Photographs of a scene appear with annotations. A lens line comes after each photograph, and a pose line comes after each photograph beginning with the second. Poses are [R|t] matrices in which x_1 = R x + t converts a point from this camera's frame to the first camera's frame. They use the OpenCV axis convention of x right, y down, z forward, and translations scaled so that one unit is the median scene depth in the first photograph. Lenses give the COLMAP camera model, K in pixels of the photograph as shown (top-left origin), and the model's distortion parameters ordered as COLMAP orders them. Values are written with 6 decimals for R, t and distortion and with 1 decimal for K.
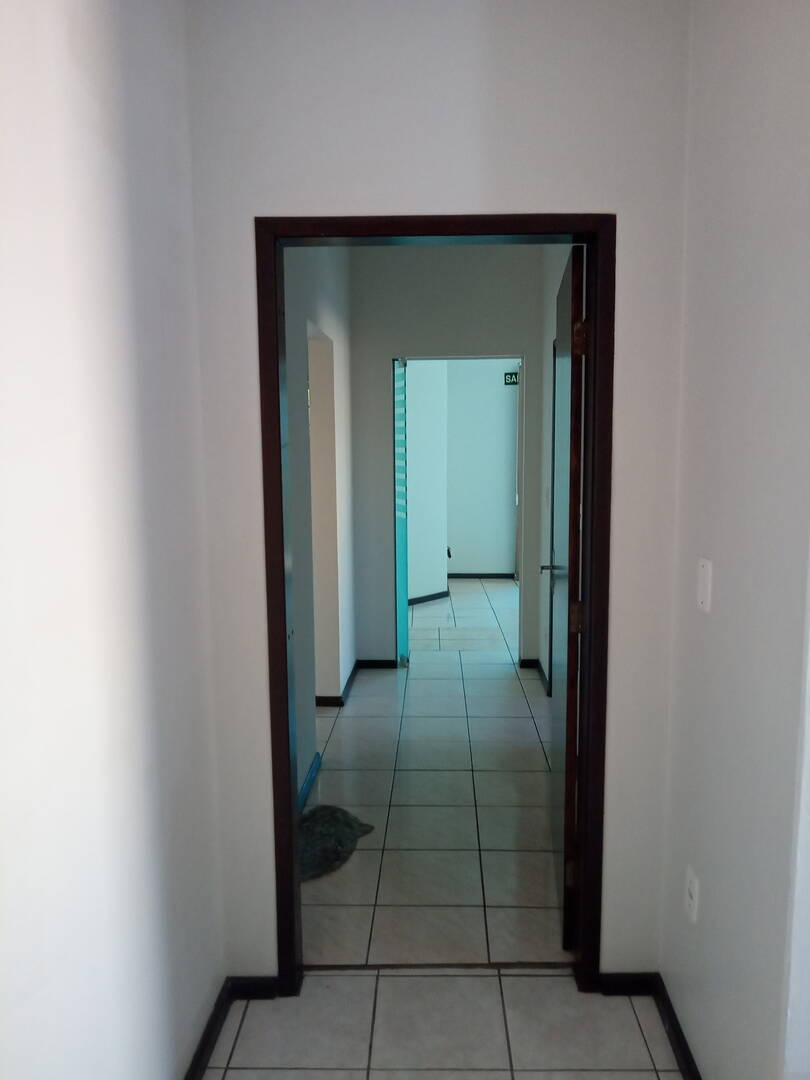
lens RADIAL K [[808.8, 0, 404.6], [0, 808.8, 539.0], [0, 0, 1]] dist [0.009327, -0.009385]
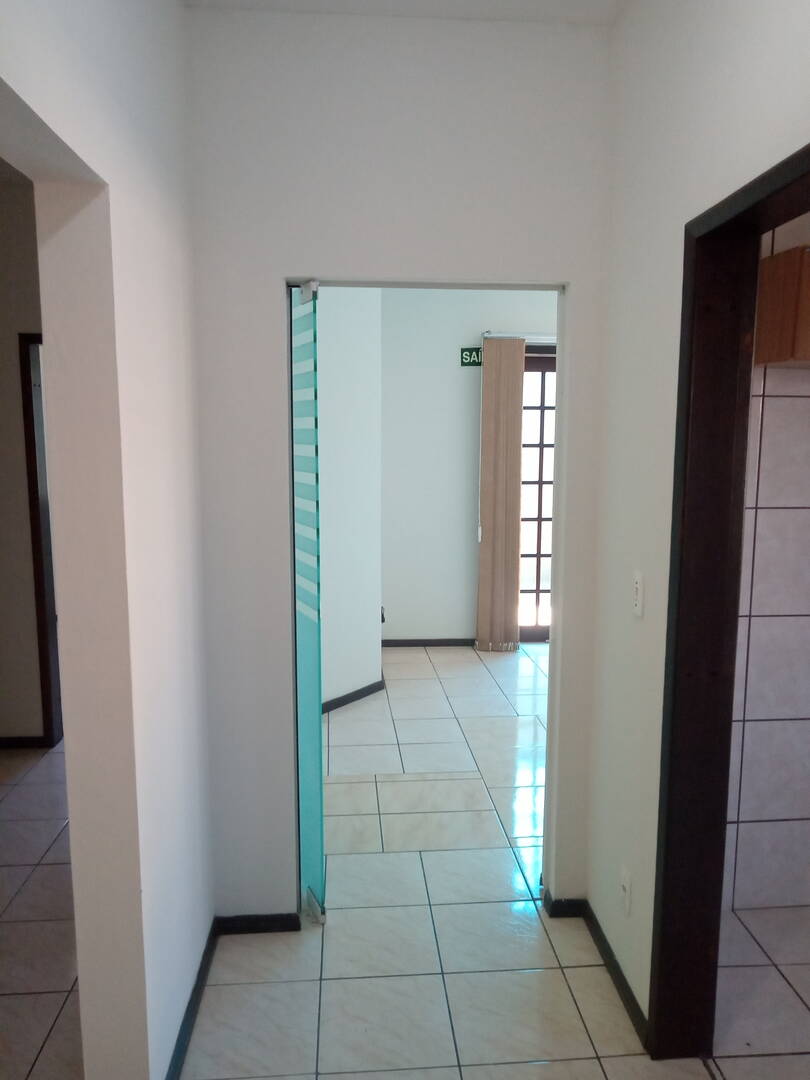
lens RADIAL K [[808.8, 0, 403.9], [0, 808.8, 544.2], [0, 0, 1]] dist [0.009327, -0.009385]
pose [[0.994048, -0.004619, 0.108846, 0.000234], [0.003512, 0.999940, 0.010363, -0.054517], [-0.108887, -0.009919, 0.994005, 0.375776]]
